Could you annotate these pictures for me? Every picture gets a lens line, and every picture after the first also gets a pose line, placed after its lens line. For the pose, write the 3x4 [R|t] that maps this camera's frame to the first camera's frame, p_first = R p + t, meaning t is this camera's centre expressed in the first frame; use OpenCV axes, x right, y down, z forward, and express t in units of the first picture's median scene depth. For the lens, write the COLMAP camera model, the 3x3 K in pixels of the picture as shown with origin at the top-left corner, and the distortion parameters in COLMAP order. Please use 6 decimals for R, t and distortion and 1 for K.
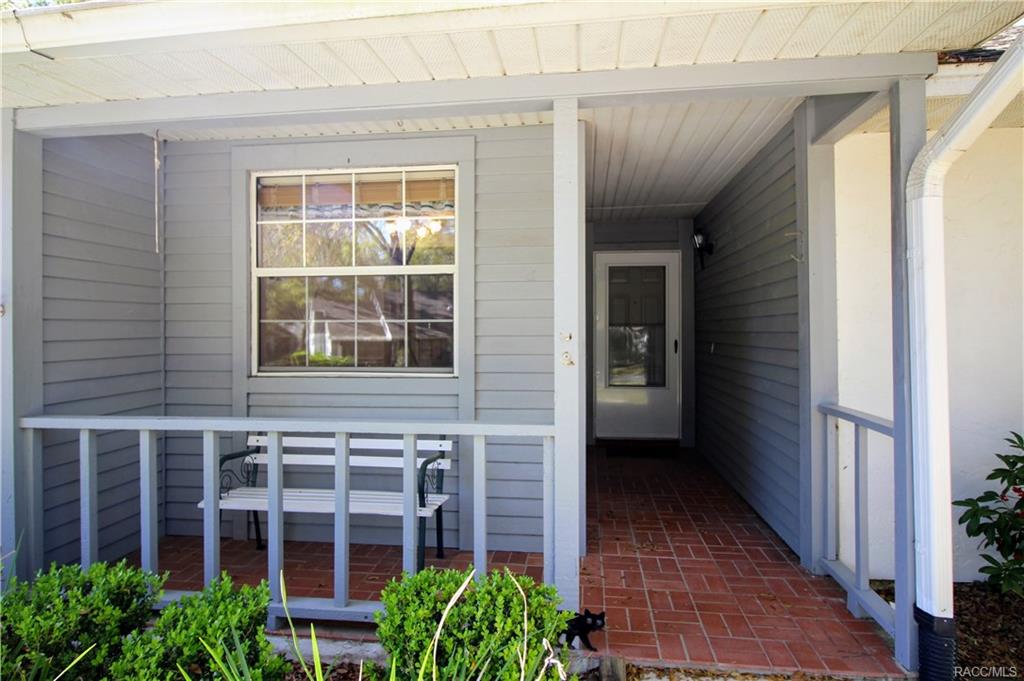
lens RADIAL K [[610.9, 0, 512.0], [0, 610.9, 340.5], [0, 0, 1]] dist [0.000896, 0.000210]
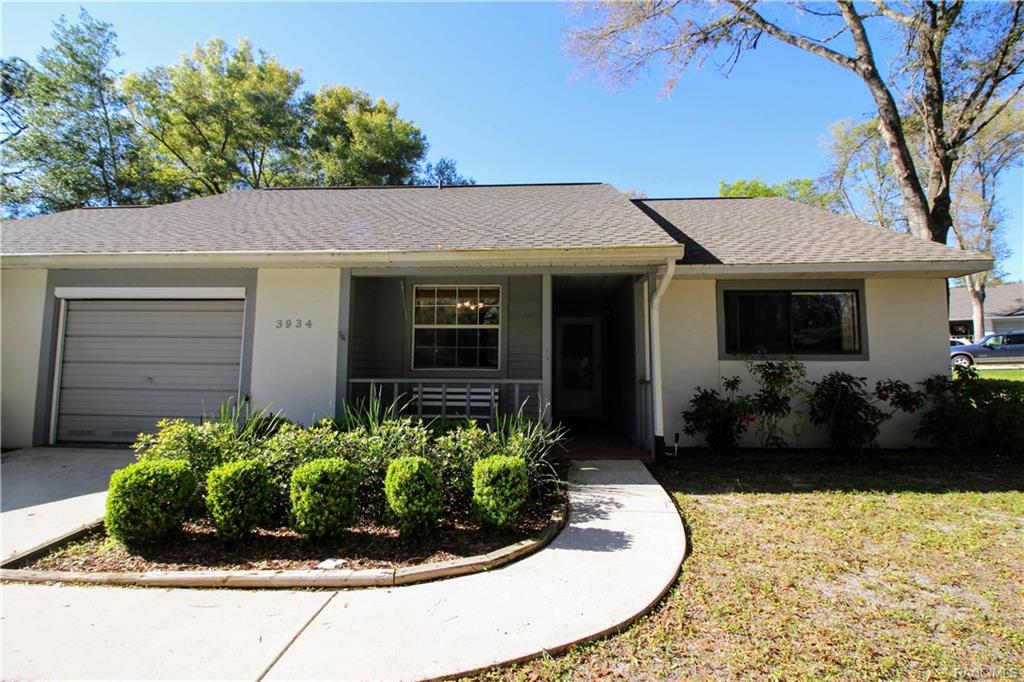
lens RADIAL K [[472.2, 0, 522.4], [0, 472.2, 330.9], [0, 0, 1]] dist [0.000618, -0.011854]
pose [[0.997422, 0.016509, 0.069837, -0.136938], [-0.009560, 0.995072, -0.098691, 0.090010], [-0.071123, 0.097769, 0.992665, -0.930011]]
